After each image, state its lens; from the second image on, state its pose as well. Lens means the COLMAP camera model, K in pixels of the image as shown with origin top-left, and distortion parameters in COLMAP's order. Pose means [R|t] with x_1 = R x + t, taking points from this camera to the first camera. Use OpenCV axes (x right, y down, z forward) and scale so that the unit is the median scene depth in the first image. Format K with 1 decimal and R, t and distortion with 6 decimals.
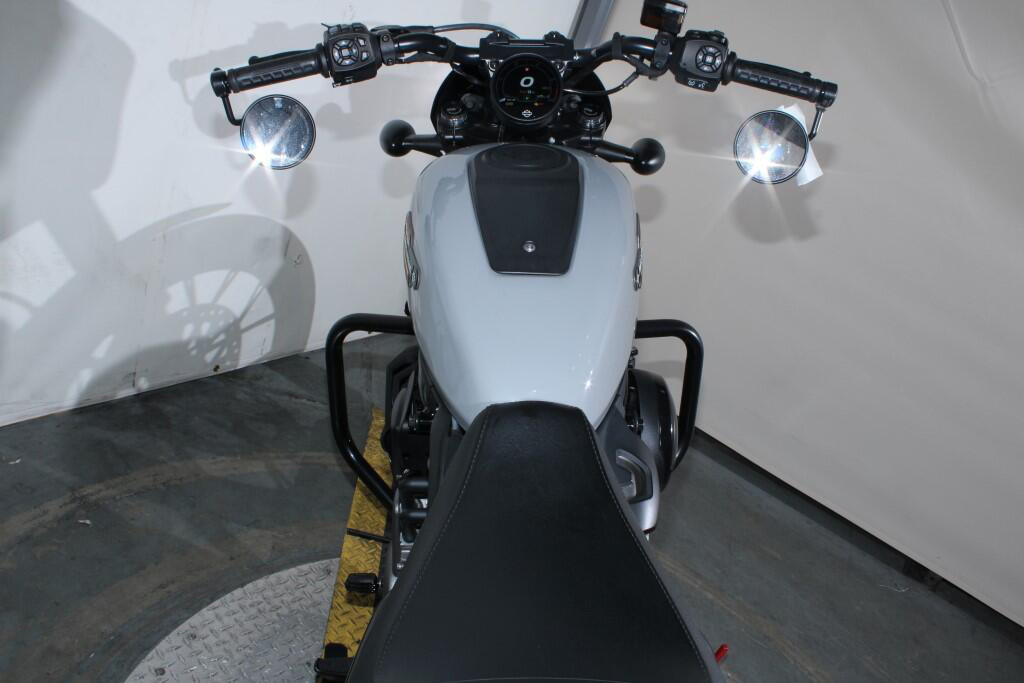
lens RADIAL K [[851.3, 0, 512.1], [0, 851.3, 357.2], [0, 0, 1]] dist [-0.173471, 0.160315]
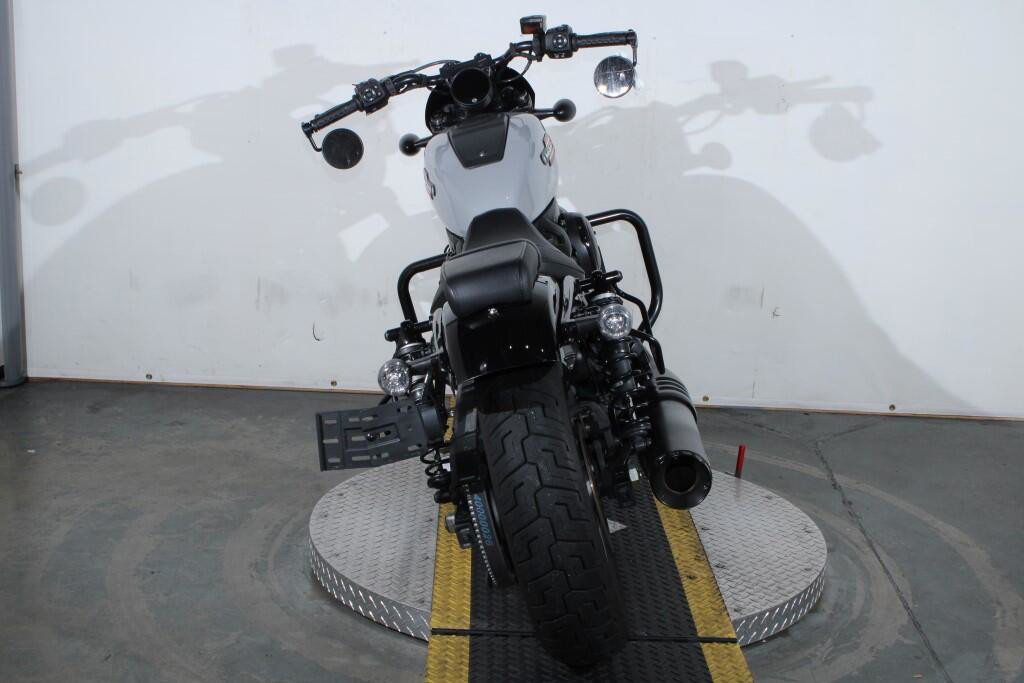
lens RADIAL K [[1696.0, 0, 512.0], [0, 1696.0, 341.5], [0, 0, 1]] dist [-0.028525, 0.050488]
pose [[0.957611, -0.272761, -0.092639, 0.284117], [0.242293, 0.936607, -0.253103, 1.103878], [0.155803, 0.219928, 0.962994, -2.305599]]
